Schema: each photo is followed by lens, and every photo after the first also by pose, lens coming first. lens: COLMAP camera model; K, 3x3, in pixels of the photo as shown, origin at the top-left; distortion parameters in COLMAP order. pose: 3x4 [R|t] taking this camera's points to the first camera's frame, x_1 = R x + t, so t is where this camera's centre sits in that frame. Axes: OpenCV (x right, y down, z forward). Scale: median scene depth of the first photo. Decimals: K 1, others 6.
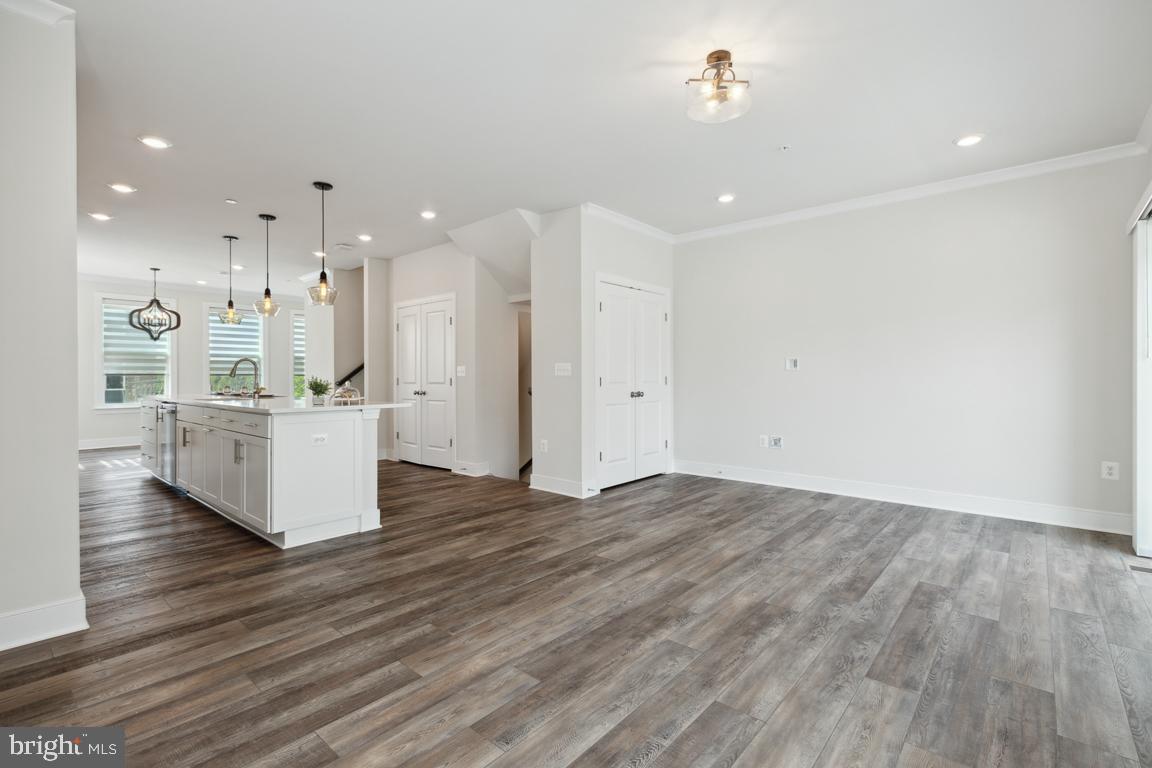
lens RADIAL K [[525.0, 0, 574.8], [0, 525.0, 377.4], [0, 0, 1]] dist [0.023577, -0.001600]
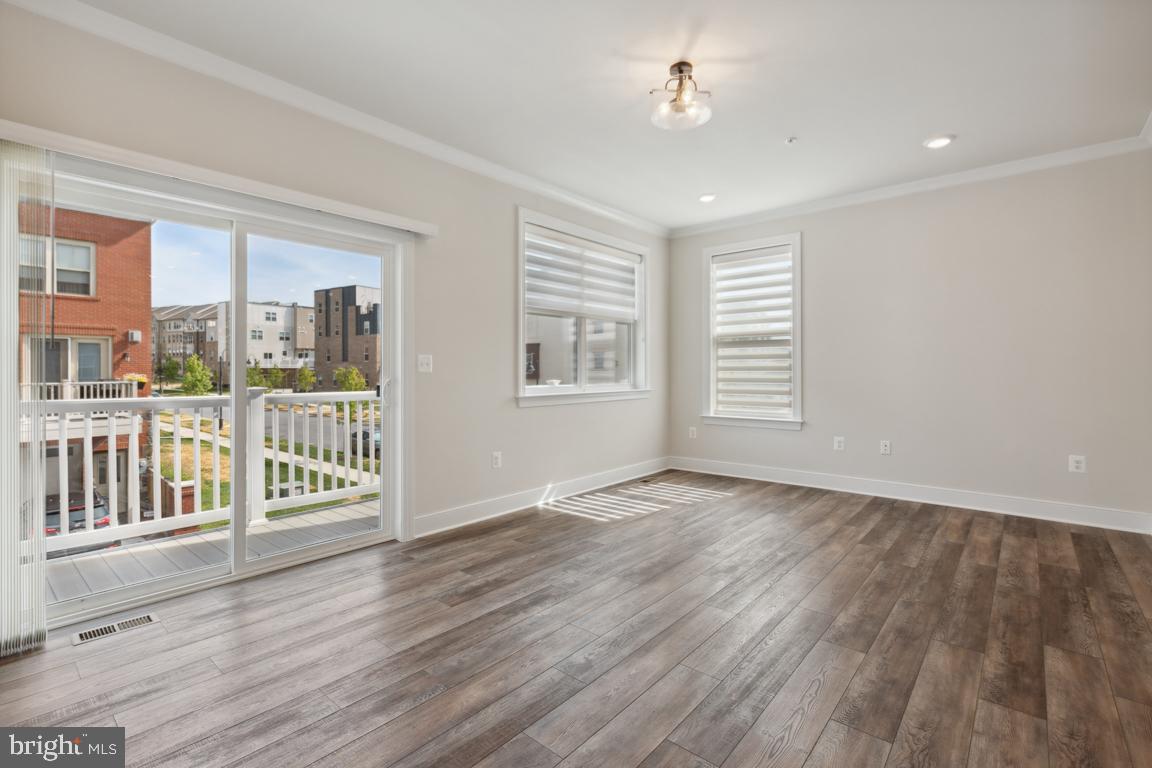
lens RADIAL K [[525.0, 0, 570.5], [0, 525.0, 364.4], [0, 0, 1]] dist [0.023577, -0.001600]
pose [[-1.000000, 0.000482, -0.000486, 0.495065], [0.000487, 0.999963, -0.008617, -0.008377], [0.000481, -0.008617, -0.999963, 2.048819]]
